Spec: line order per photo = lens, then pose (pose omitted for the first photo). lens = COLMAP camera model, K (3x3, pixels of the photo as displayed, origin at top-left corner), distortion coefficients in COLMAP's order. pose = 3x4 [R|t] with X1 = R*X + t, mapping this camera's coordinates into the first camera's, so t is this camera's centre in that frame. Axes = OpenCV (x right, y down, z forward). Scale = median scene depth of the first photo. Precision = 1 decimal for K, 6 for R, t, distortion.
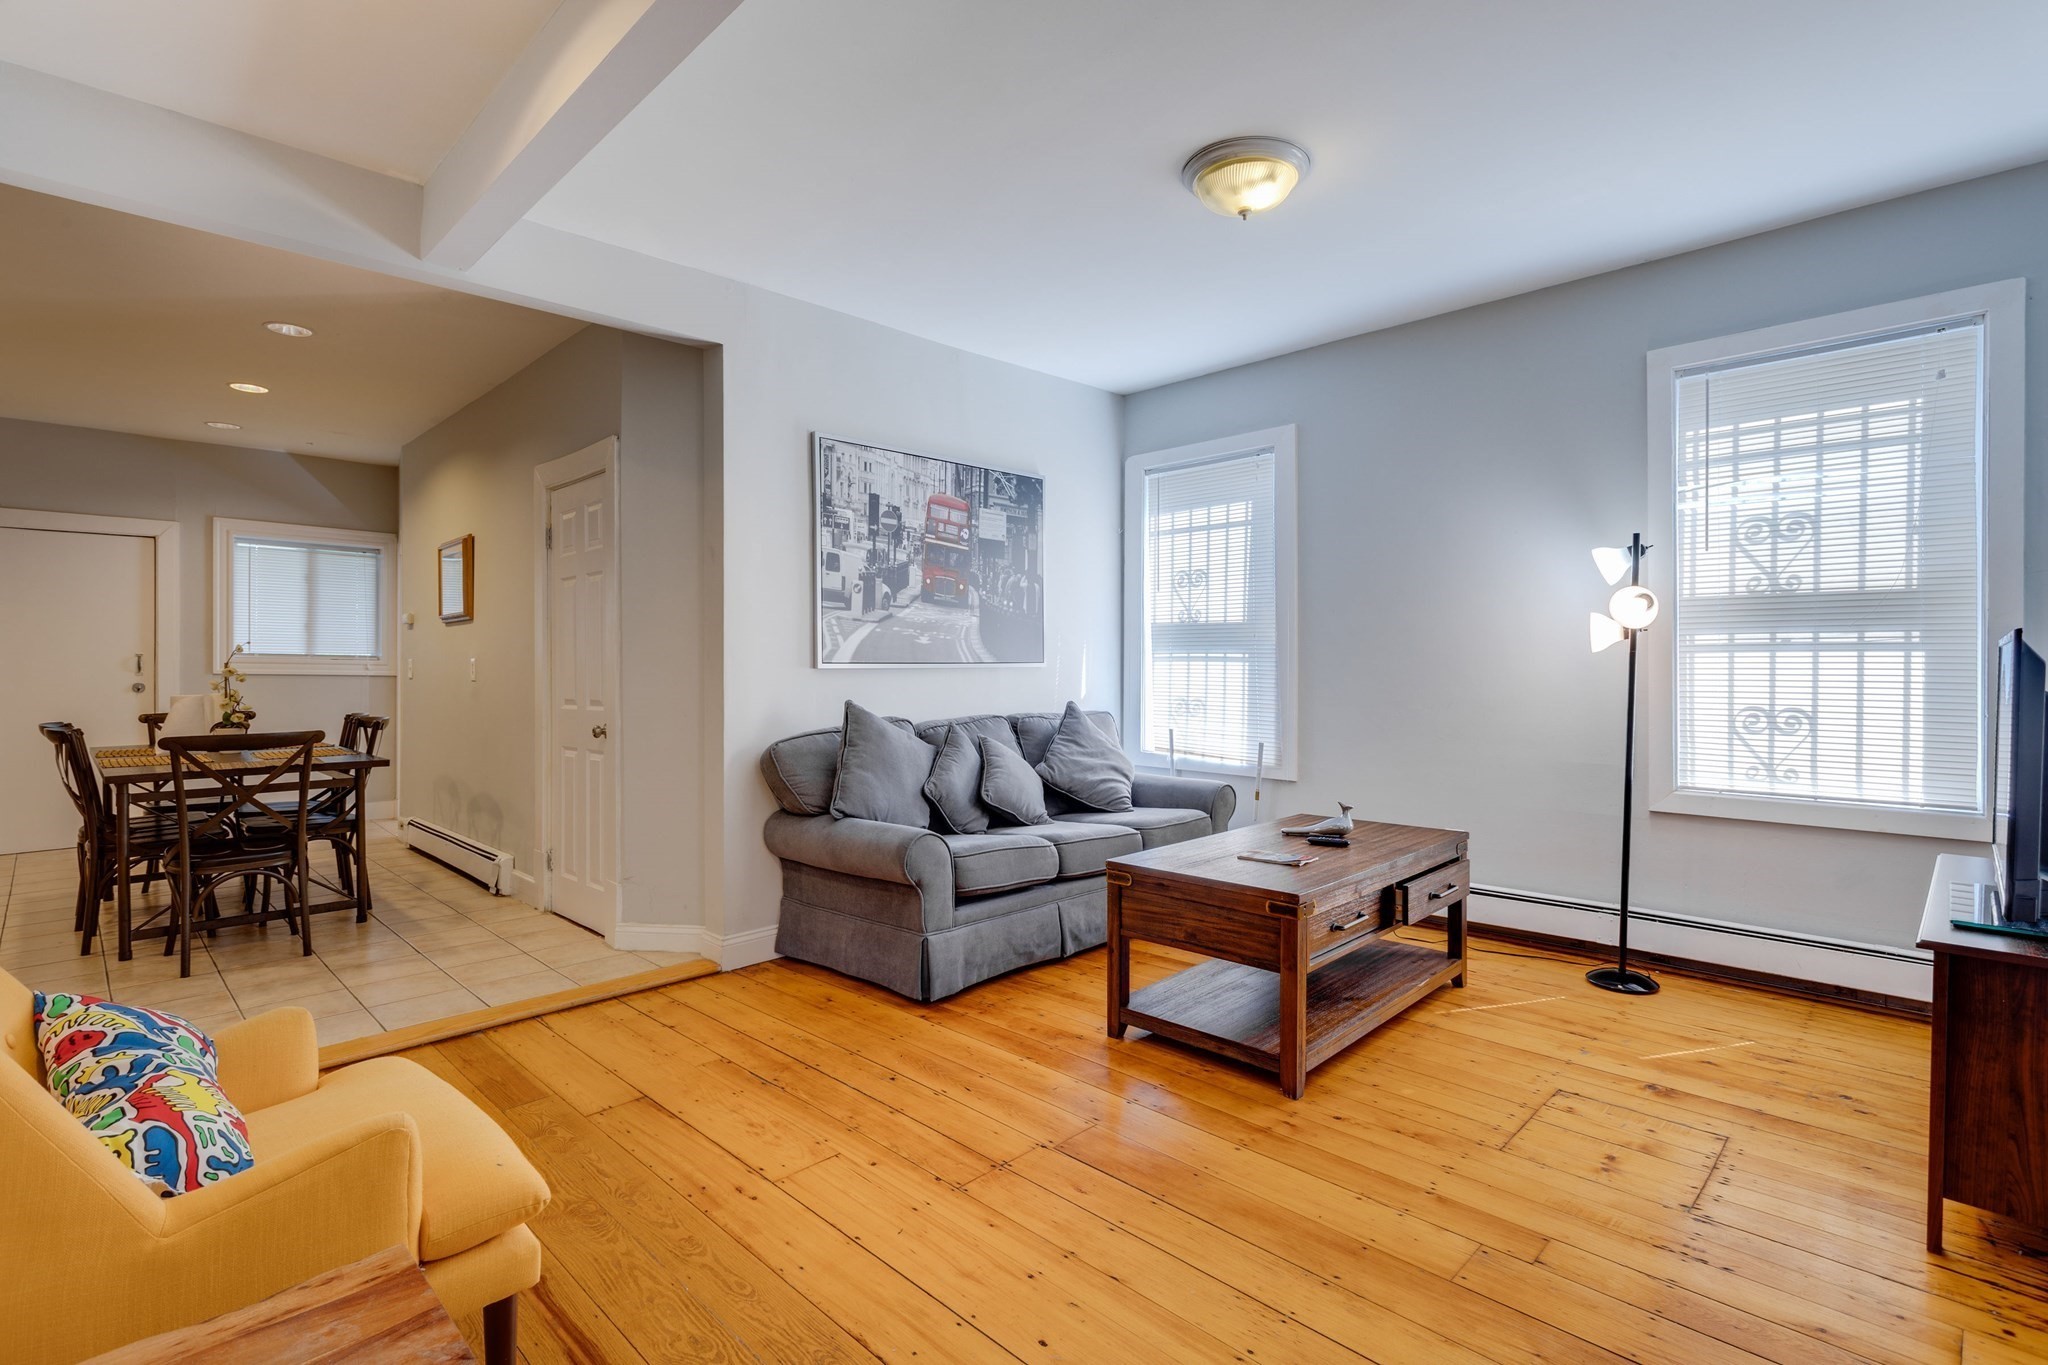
lens RADIAL K [[950.4, 0, 1034.1], [0, 950.4, 677.9], [0, 0, 1]] dist [0.002504, 0.000950]
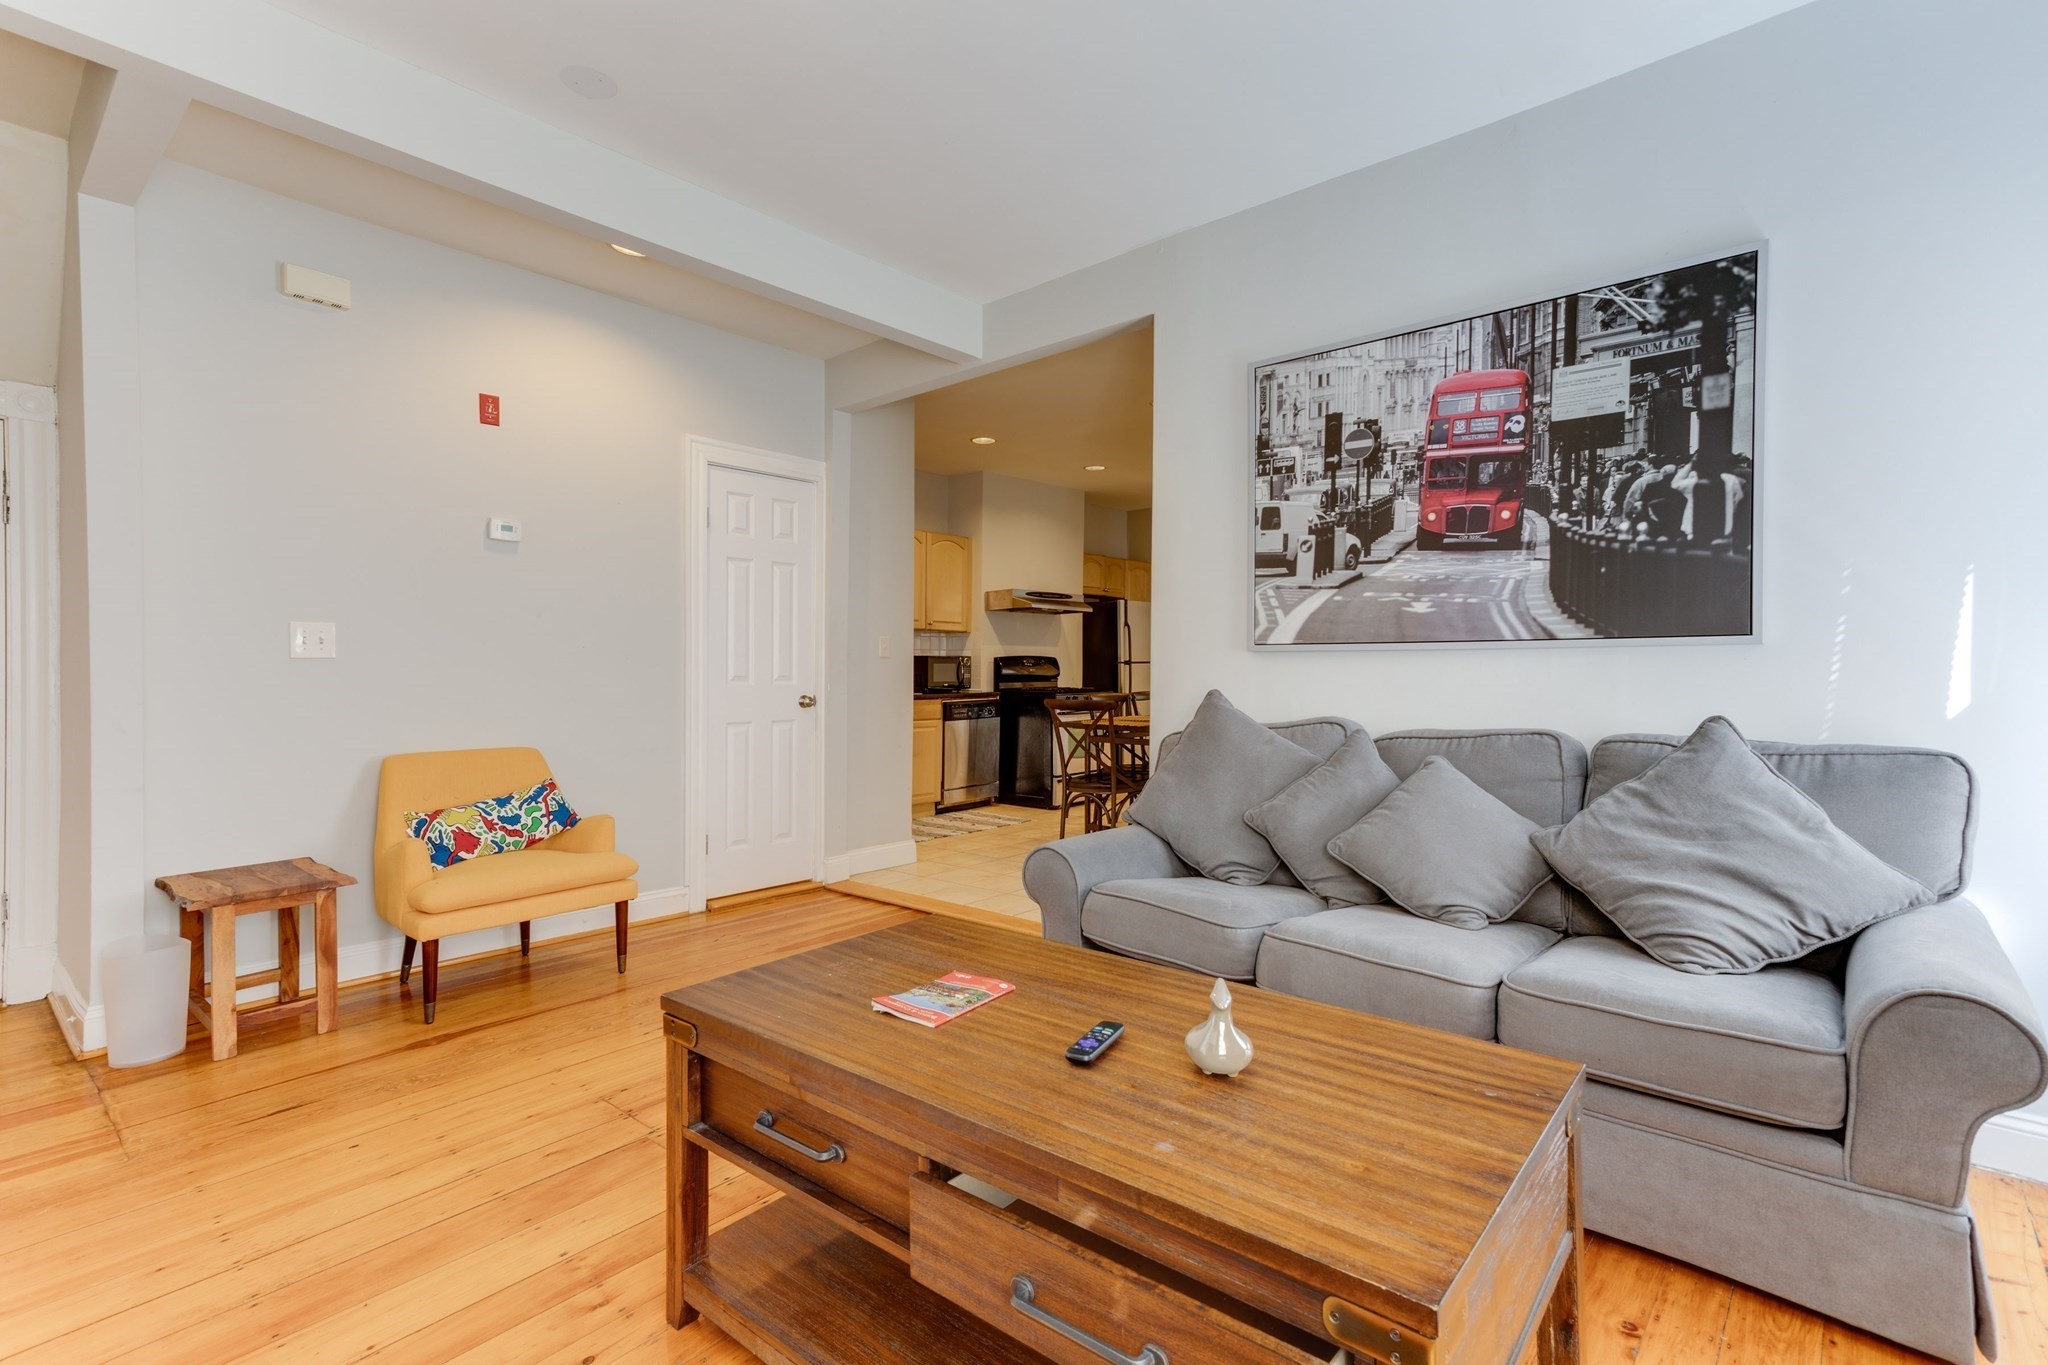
lens RADIAL K [[950.4, 0, 1034.1], [0, 950.4, 677.9], [0, 0, 1]] dist [0.002504, 0.000950]
pose [[0.072769, 0.017303, -0.997199, 0.539018], [-0.008274, 0.999826, 0.016745, 0.000445], [0.997315, 0.007032, 0.072899, 0.700449]]
